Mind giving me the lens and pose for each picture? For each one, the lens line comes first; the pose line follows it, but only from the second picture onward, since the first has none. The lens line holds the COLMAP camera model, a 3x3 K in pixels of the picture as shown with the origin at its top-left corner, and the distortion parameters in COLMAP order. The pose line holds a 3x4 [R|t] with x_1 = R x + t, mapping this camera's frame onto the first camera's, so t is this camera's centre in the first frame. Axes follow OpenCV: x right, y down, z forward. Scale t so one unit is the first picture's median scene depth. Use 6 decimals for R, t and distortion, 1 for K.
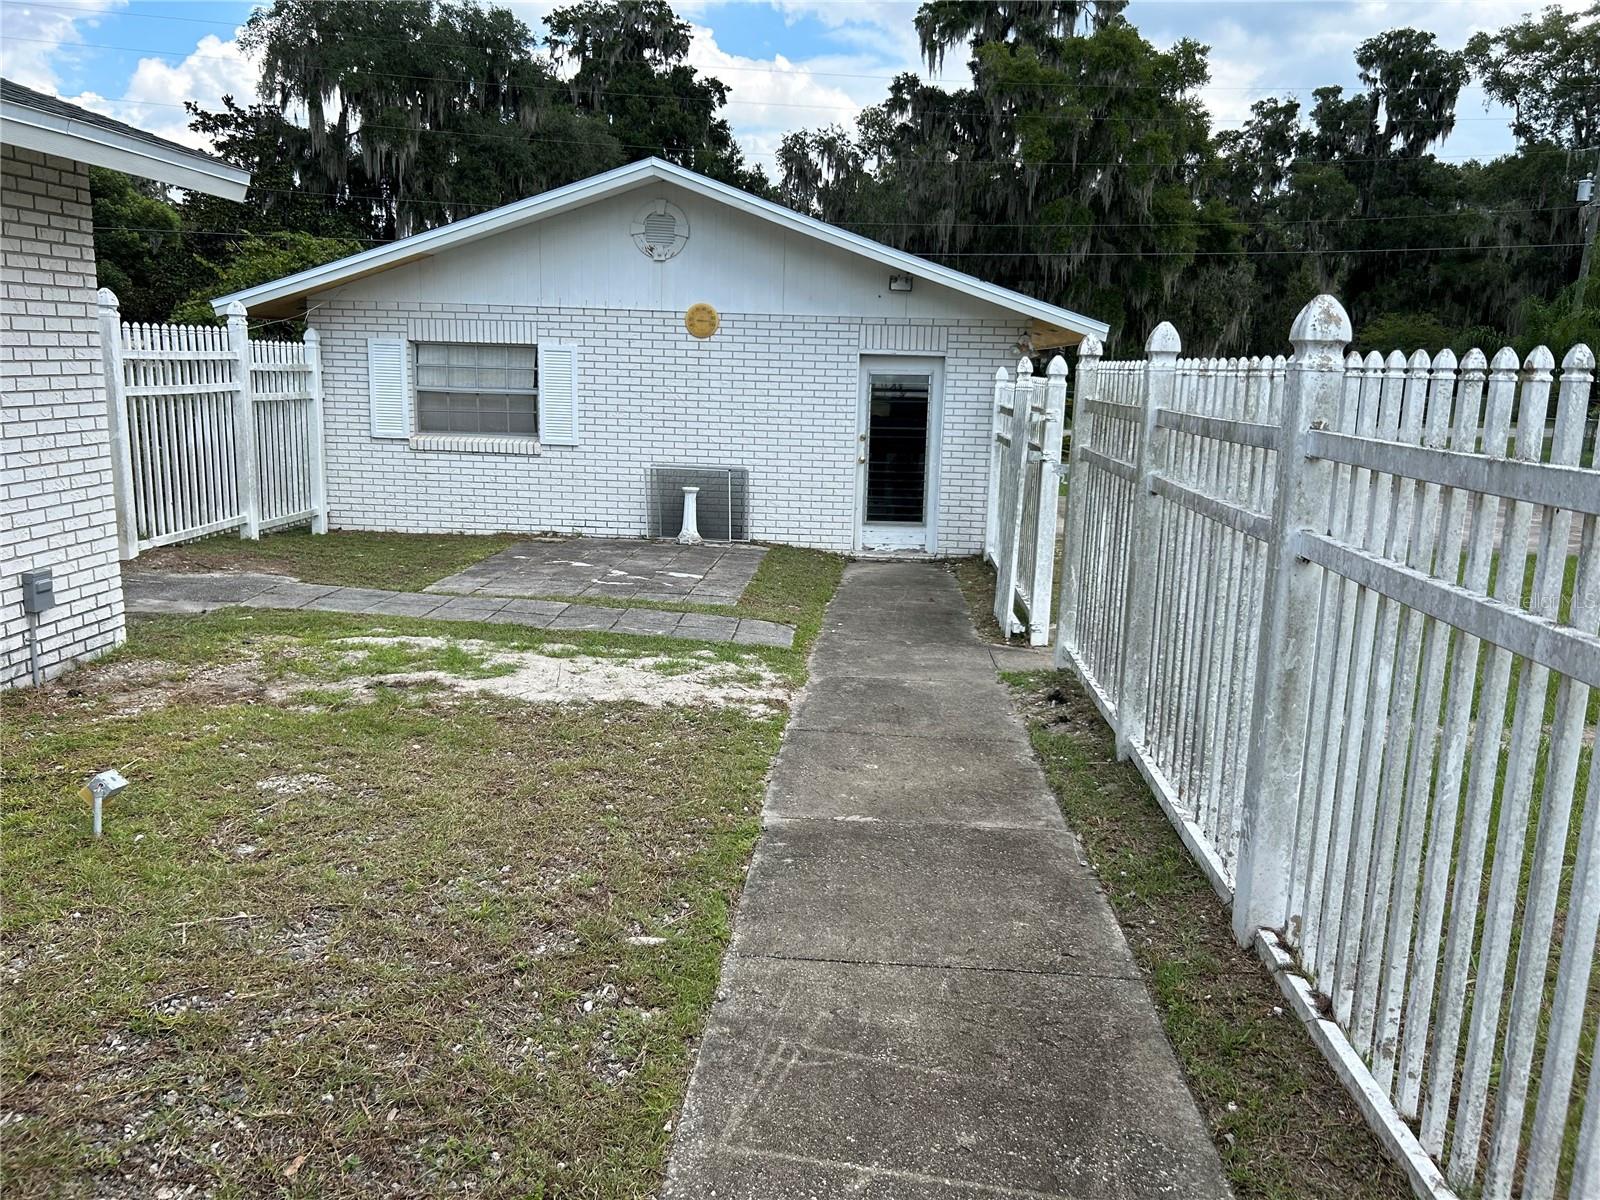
lens RADIAL K [[1216.0, 0, 805.7], [0, 1216.0, 609.1], [0, 0, 1]] dist [0.039213, -0.054131]
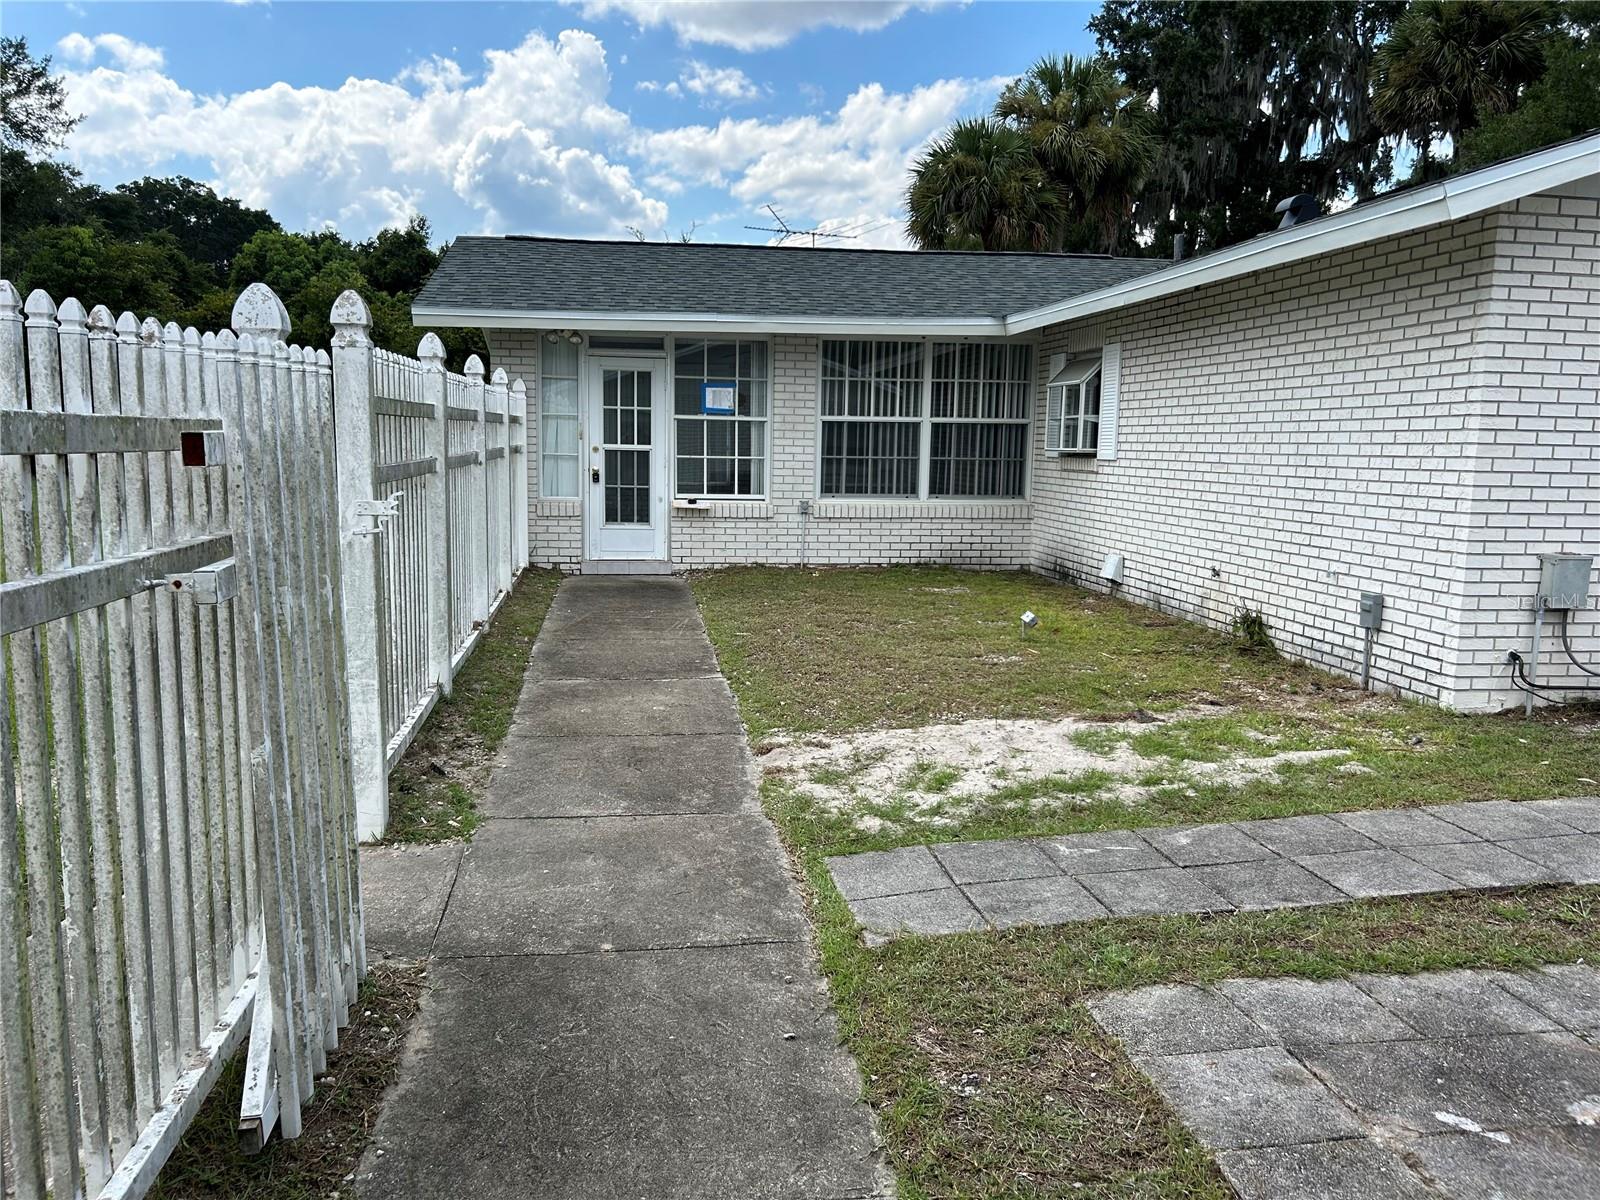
lens RADIAL K [[1216.0, 0, 805.7], [0, 1216.0, 609.1], [0, 0, 1]] dist [0.039213, -0.054131]
pose [[-0.973261, -0.013500, -0.229303, 0.167799], [-0.089940, 0.940962, 0.326345, -0.335604], [0.211360, 0.338243, -0.917016, 1.872275]]
